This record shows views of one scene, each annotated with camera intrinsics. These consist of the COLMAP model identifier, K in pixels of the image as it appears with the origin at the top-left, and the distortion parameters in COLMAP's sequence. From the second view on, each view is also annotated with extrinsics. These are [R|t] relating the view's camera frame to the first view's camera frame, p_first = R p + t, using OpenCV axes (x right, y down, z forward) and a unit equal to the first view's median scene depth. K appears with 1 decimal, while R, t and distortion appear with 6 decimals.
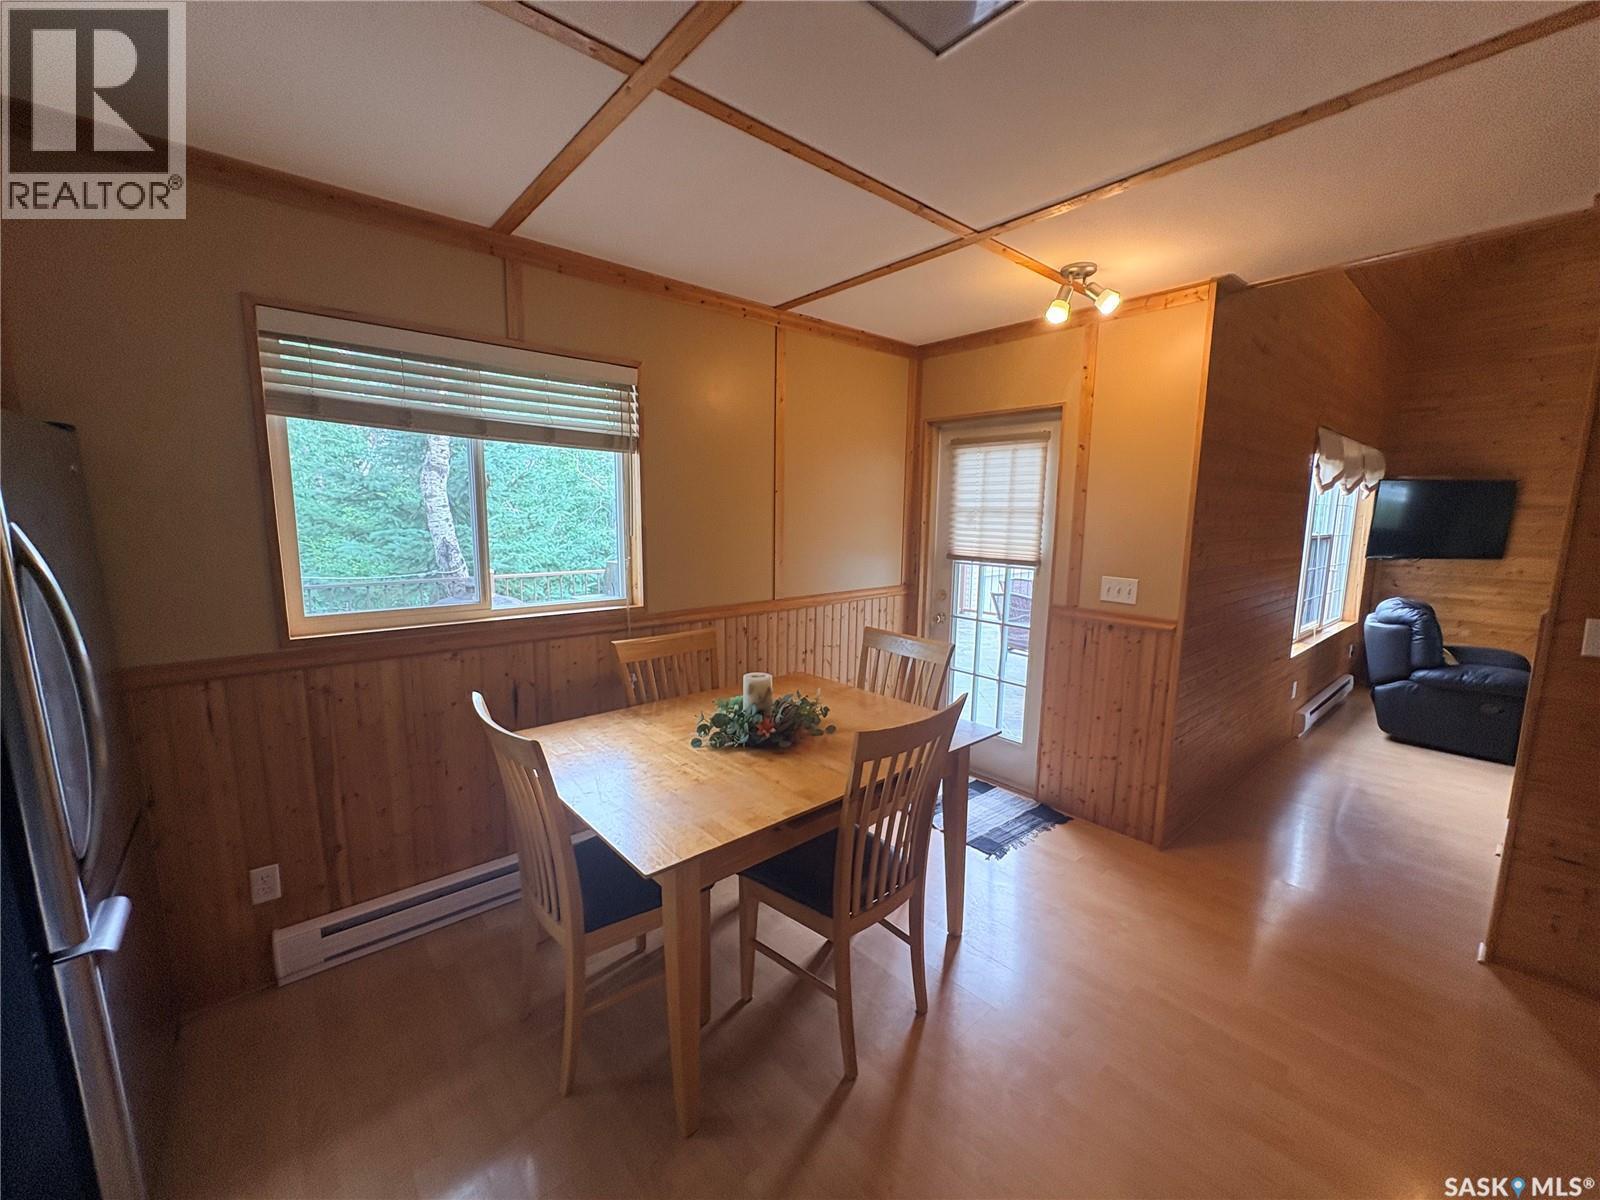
lens RADIAL K [[640.1, 0, 799.1], [0, 640.1, 606.5], [0, 0, 1]] dist [0.000893, 0.000518]
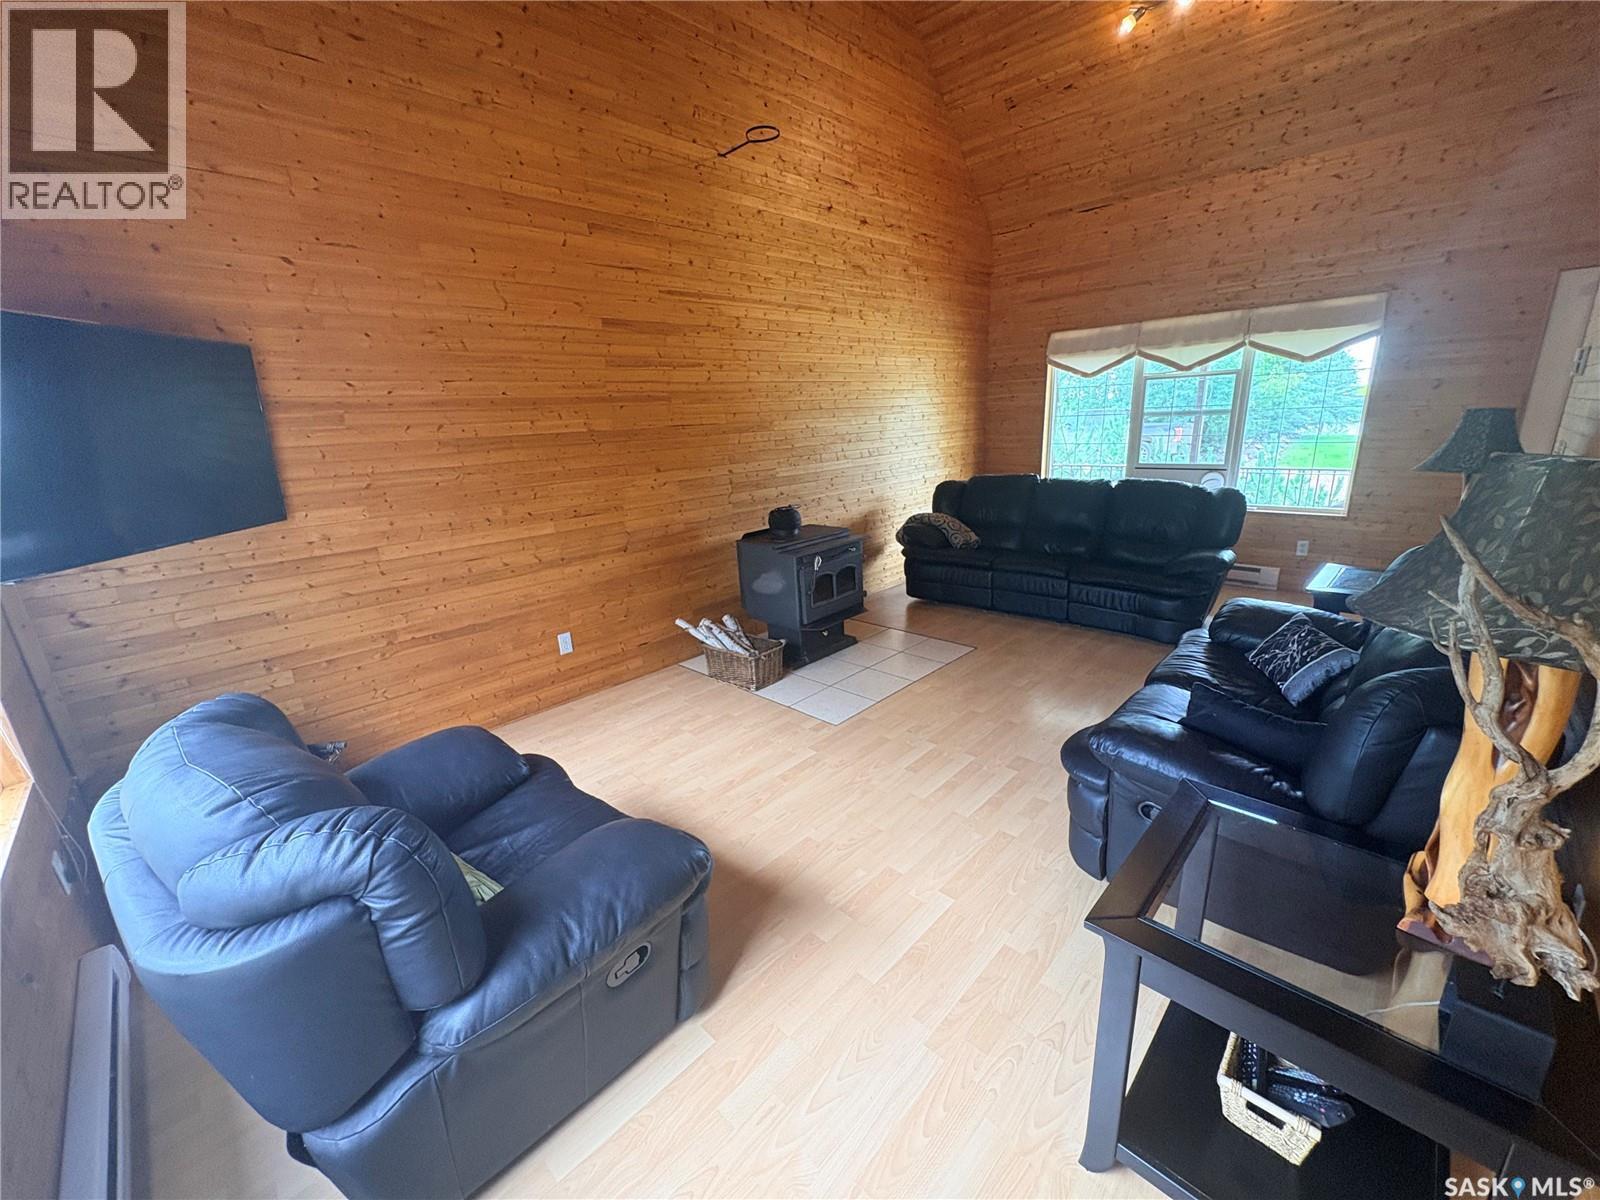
lens RADIAL K [[640.1, 0, 803.8], [0, 640.1, 596.6], [0, 0, 1]] dist [0.000893, 0.000518]
pose [[-0.089745, -0.282436, 0.955079, 0.596292], [0.199042, 0.934517, 0.295059, -0.084483], [-0.975873, 0.216581, -0.027651, 0.656368]]
